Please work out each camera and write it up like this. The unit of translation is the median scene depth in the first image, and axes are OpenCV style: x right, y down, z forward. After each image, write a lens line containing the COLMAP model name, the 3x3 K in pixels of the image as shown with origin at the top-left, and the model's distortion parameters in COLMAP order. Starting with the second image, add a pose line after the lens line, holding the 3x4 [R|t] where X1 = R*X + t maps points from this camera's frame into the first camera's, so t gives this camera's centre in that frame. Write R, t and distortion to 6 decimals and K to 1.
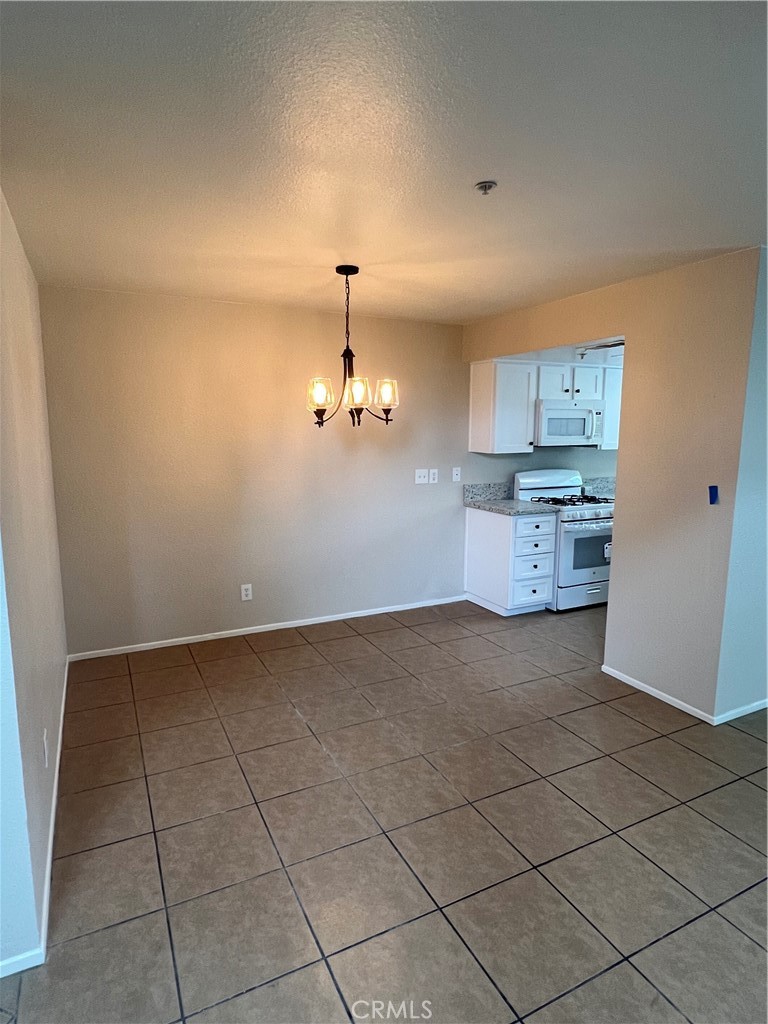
lens RADIAL K [[574.2, 0, 383.2], [0, 574.2, 510.9], [0, 0, 1]] dist [0.000234, -0.000003]
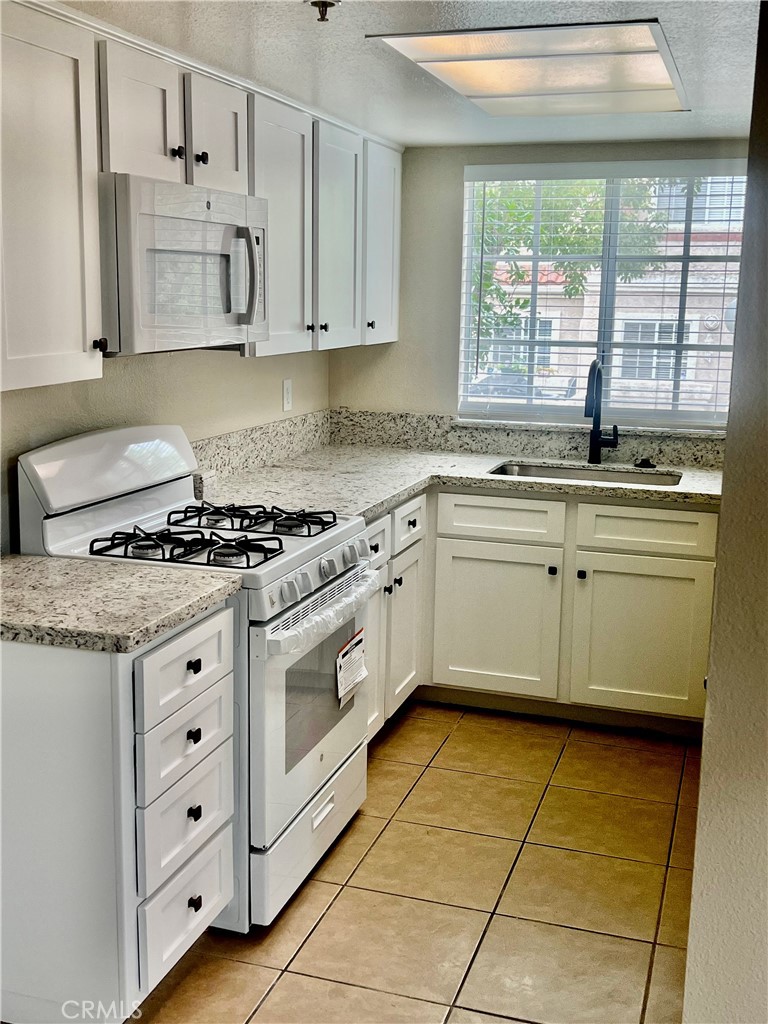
lens RADIAL K [[1136.8, 0, 380.7], [0, 1136.8, 508.1], [0, 0, 1]] dist [0.092290, 0.000000]
pose [[0.704546, -0.120859, 0.699291, -0.025875], [0.083130, 0.992663, 0.087808, -0.076302], [-0.704773, -0.003733, 0.709423, 0.520291]]
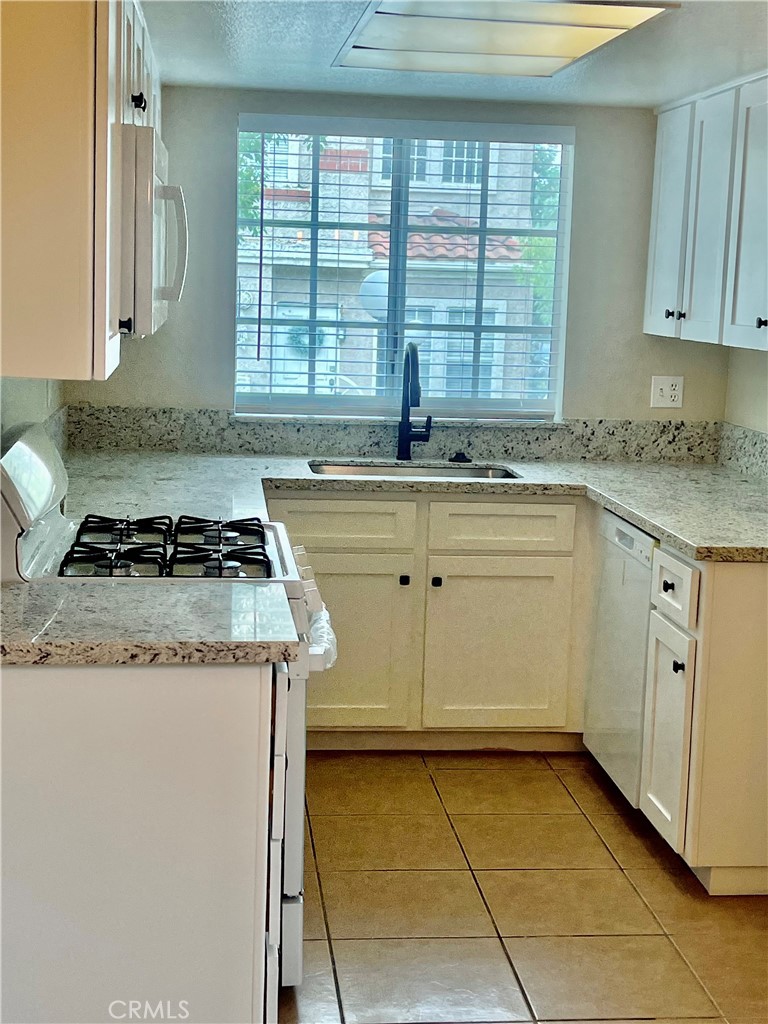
lens RADIAL K [[1532.9, 0, 385.6], [0, 1532.9, 519.2], [0, 0, 1]] dist [0.153829, 0.000000]
pose [[0.340146, -0.136633, 0.930394, -0.265615], [0.097757, 0.989165, 0.109525, -0.094719], [-0.935278, 0.053698, 0.349817, 0.674159]]
